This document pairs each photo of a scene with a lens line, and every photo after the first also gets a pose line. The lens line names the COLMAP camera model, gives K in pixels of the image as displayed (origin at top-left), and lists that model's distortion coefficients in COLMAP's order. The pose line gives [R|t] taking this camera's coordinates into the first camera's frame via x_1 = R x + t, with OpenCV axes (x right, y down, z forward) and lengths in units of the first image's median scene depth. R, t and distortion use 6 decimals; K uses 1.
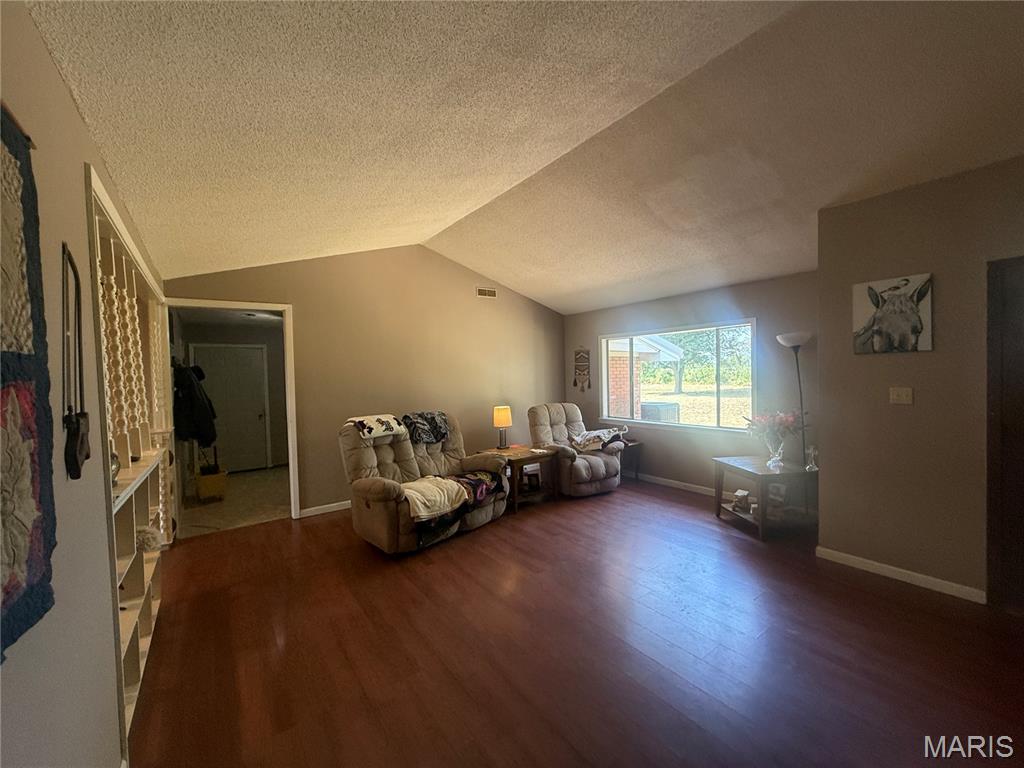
lens RADIAL K [[412.0, 0, 514.4], [0, 412.0, 383.6], [0, 0, 1]] dist [0.000311, -0.000306]
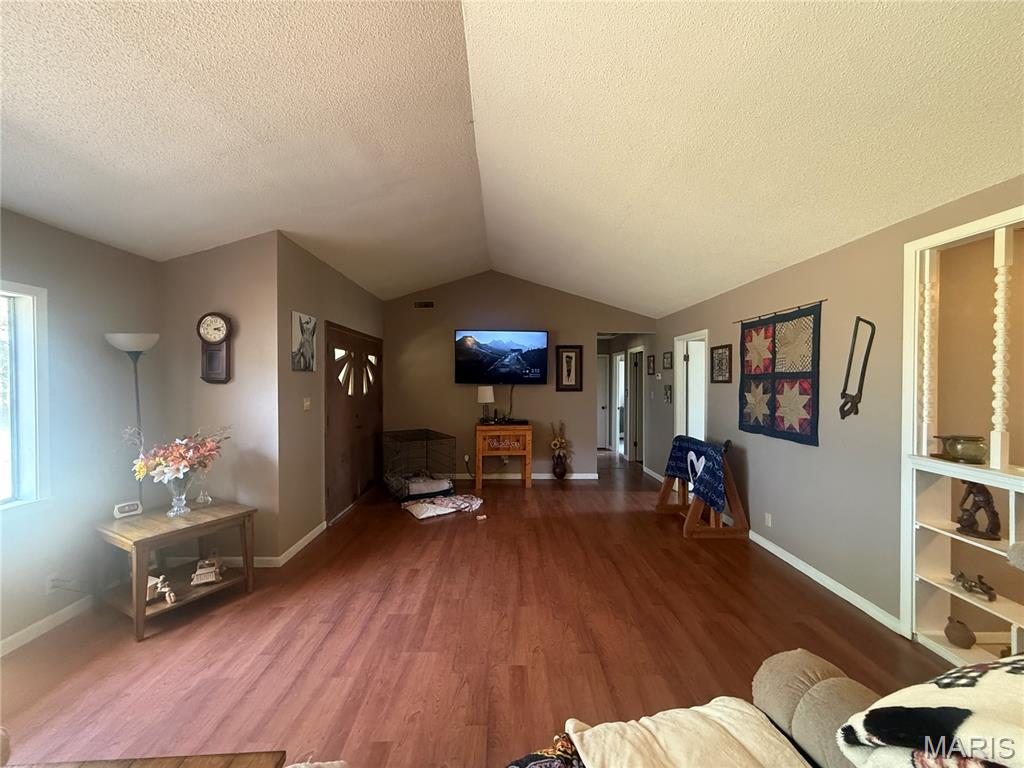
lens RADIAL K [[412.0, 0, 511.4], [0, 412.0, 383.5], [0, 0, 1]] dist [0.000311, -0.000306]
pose [[-0.821295, 0.018874, 0.570192, -0.355325], [0.032396, 0.999383, 0.013582, -0.032927], [-0.569584, 0.029627, -0.821399, 1.669569]]
